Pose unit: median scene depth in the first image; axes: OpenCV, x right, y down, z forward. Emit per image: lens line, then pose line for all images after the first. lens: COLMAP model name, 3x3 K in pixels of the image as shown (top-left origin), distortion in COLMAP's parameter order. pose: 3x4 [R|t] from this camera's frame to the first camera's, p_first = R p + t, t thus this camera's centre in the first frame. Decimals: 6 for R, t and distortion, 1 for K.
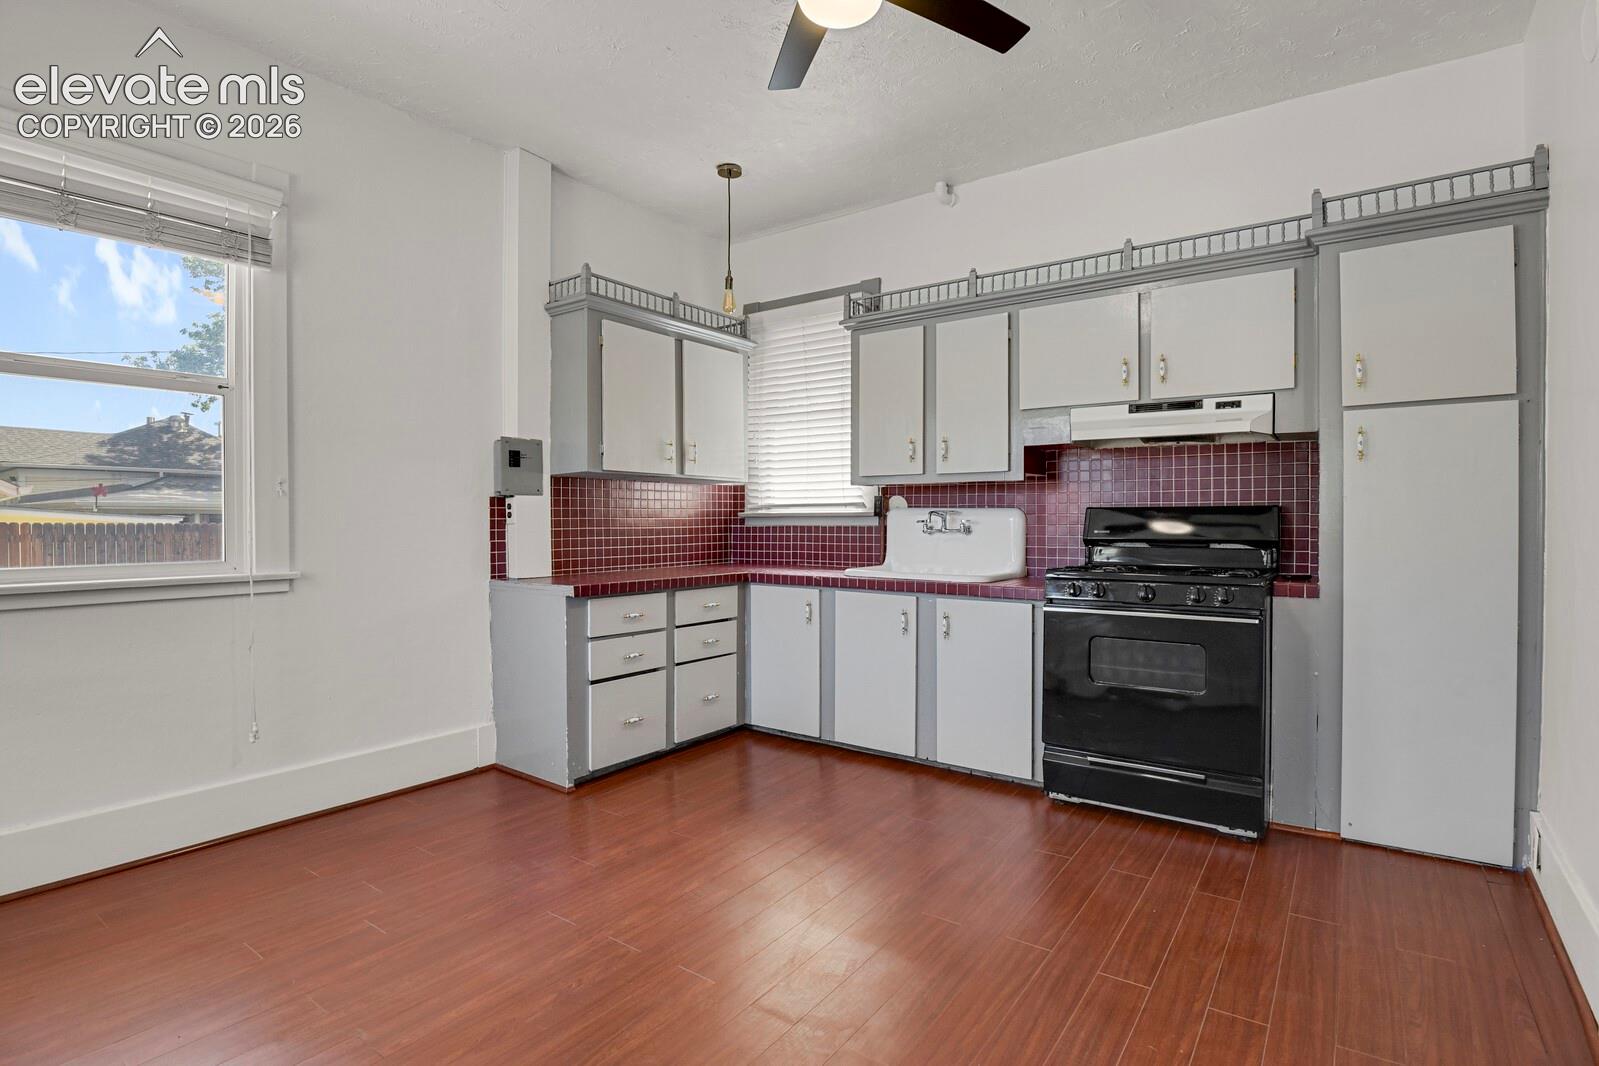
lens RADIAL K [[781.2, 0, 808.8], [0, 781.2, 525.3], [0, 0, 1]] dist [-0.026109, -0.001863]
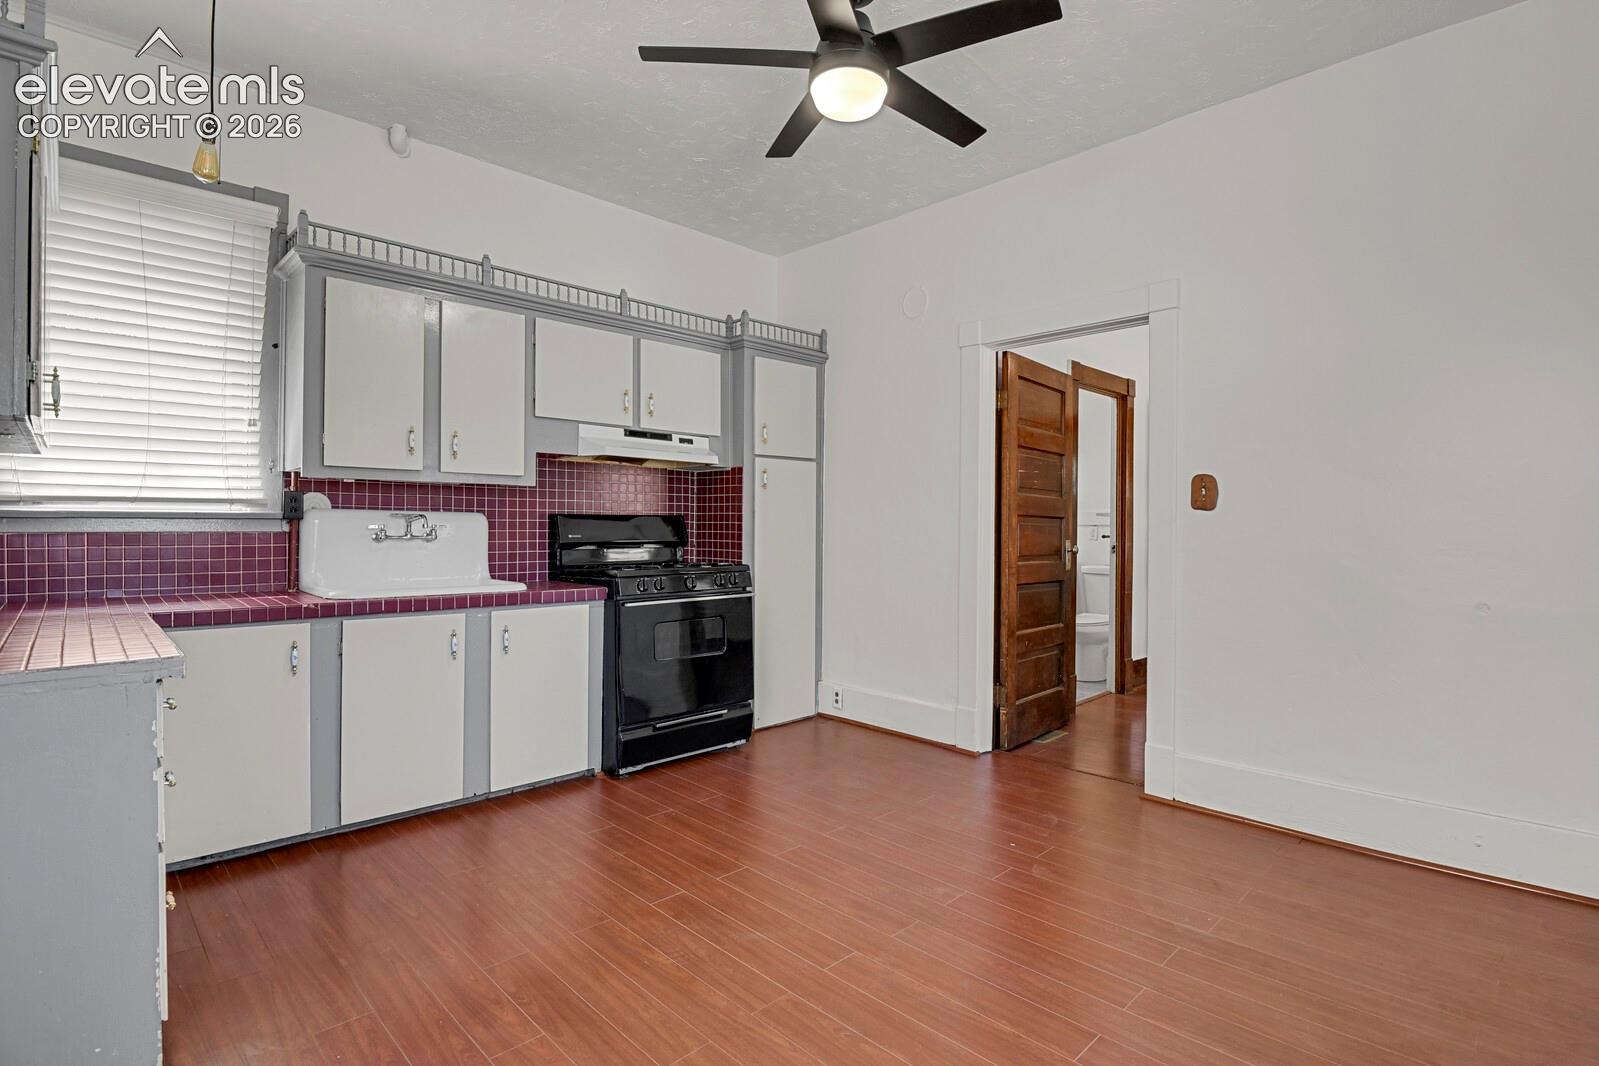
lens RADIAL K [[781.2, 0, 812.3], [0, 781.2, 527.2], [0, 0, 1]] dist [-0.026109, -0.001863]
pose [[0.165068, -0.000011, 0.986282, -0.627410], [0.001495, 0.999999, -0.000239, -0.003579], [-0.986281, 0.001514, 0.165068, 0.455363]]
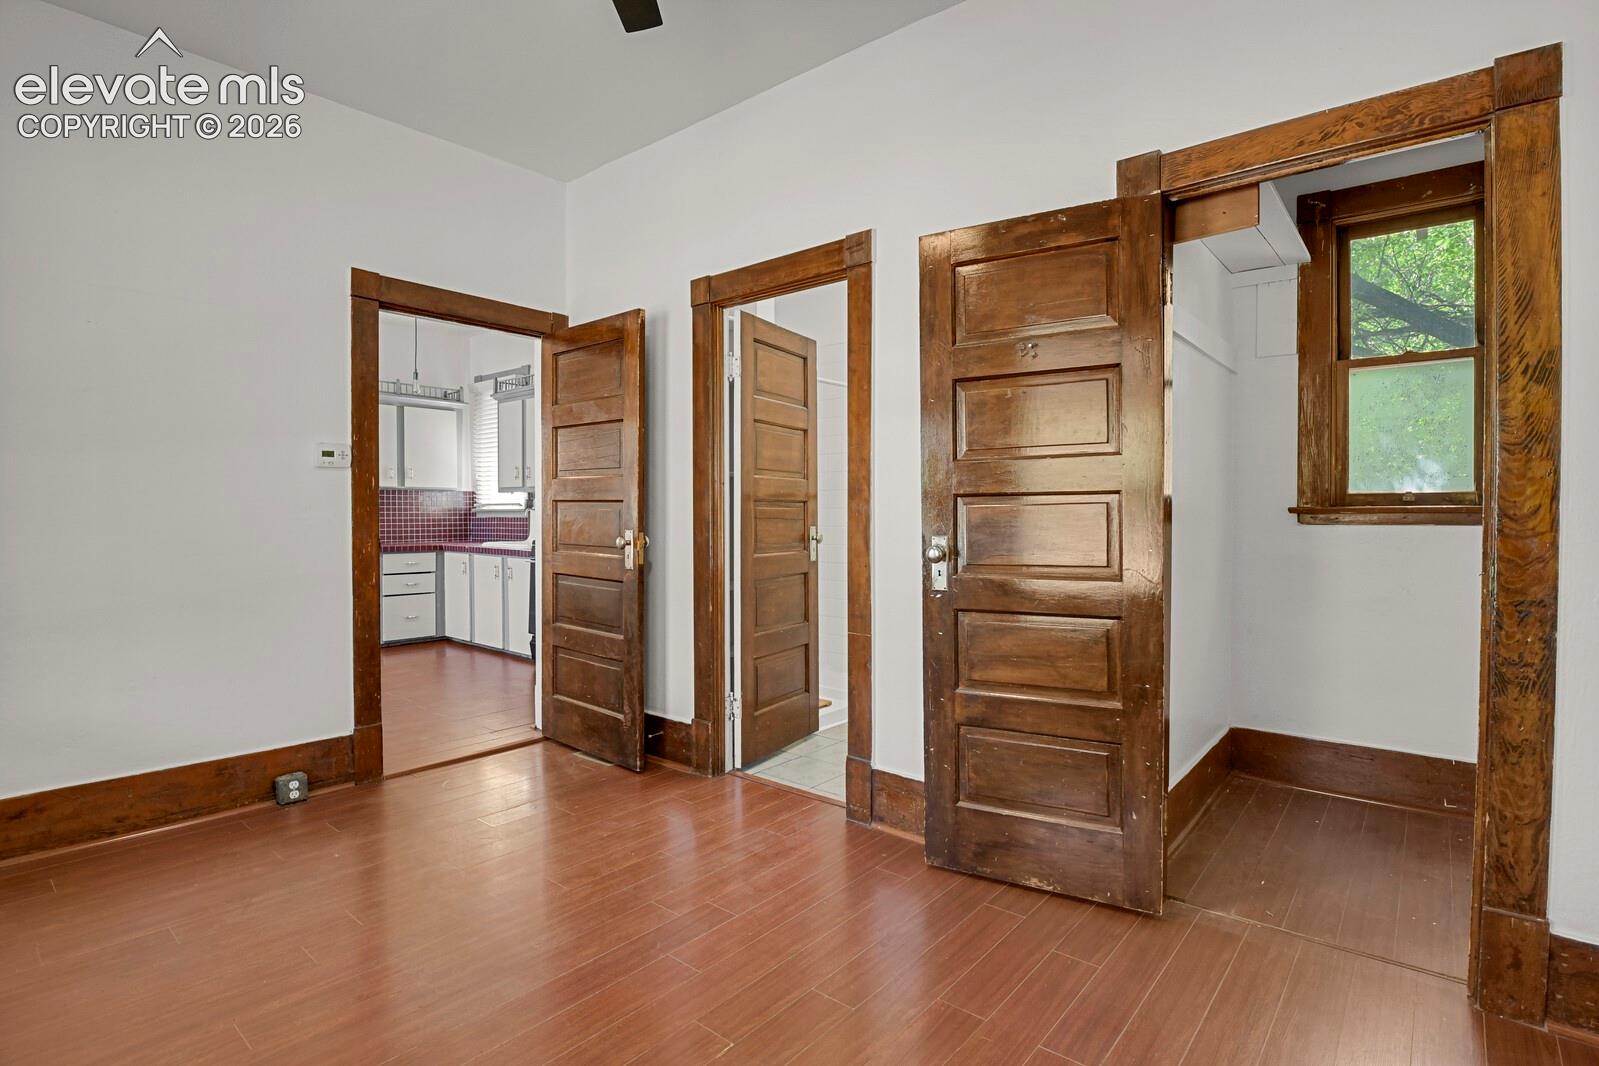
lens RADIAL K [[781.2, 0, 800.6], [0, 781.2, 526.7], [0, 0, 1]] dist [-0.026109, -0.001863]
pose [[0.995955, 0.003048, -0.089798, 0.927877], [-0.002169, 0.999949, 0.009887, 0.004235], [0.089824, -0.009652, 0.995911, -0.655216]]
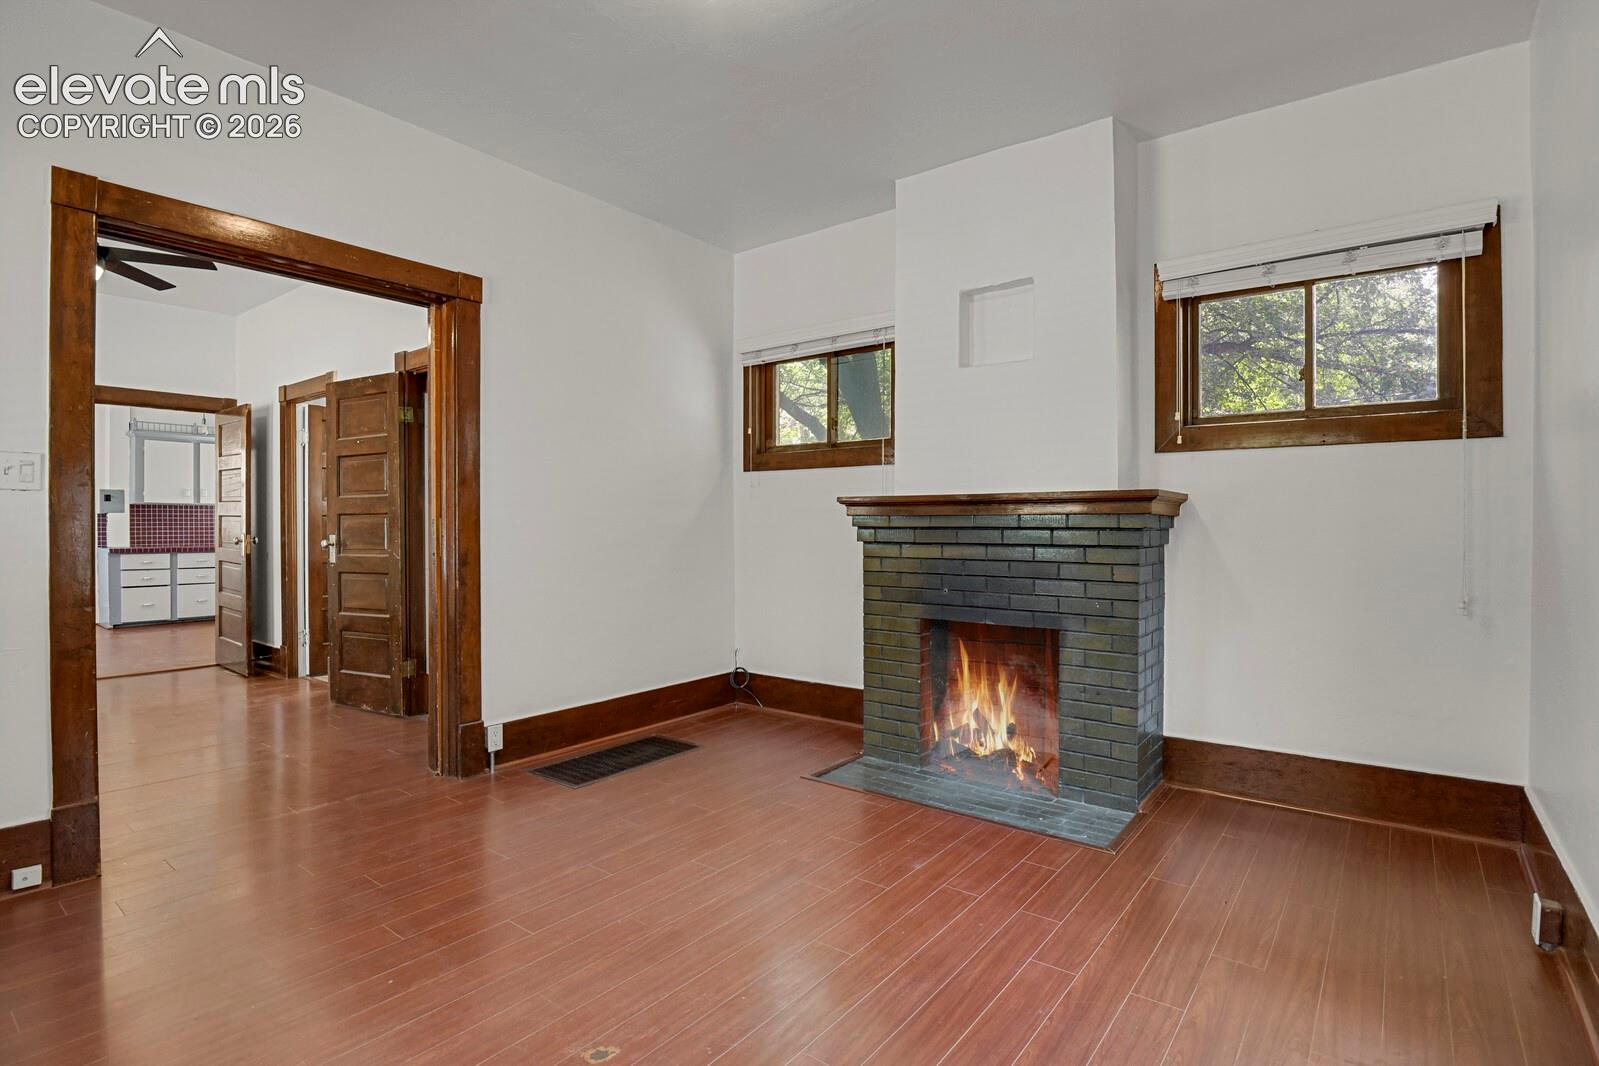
lens RADIAL K [[781.2, 0, 809.4], [0, 781.2, 526.0], [0, 0, 1]] dist [-0.026109, -0.001863]
pose [[0.999267, 0.000492, -0.038277, 1.846711], [-0.000555, 0.999998, -0.001650, 0.004579], [0.038276, 0.001670, 0.999266, -1.257982]]
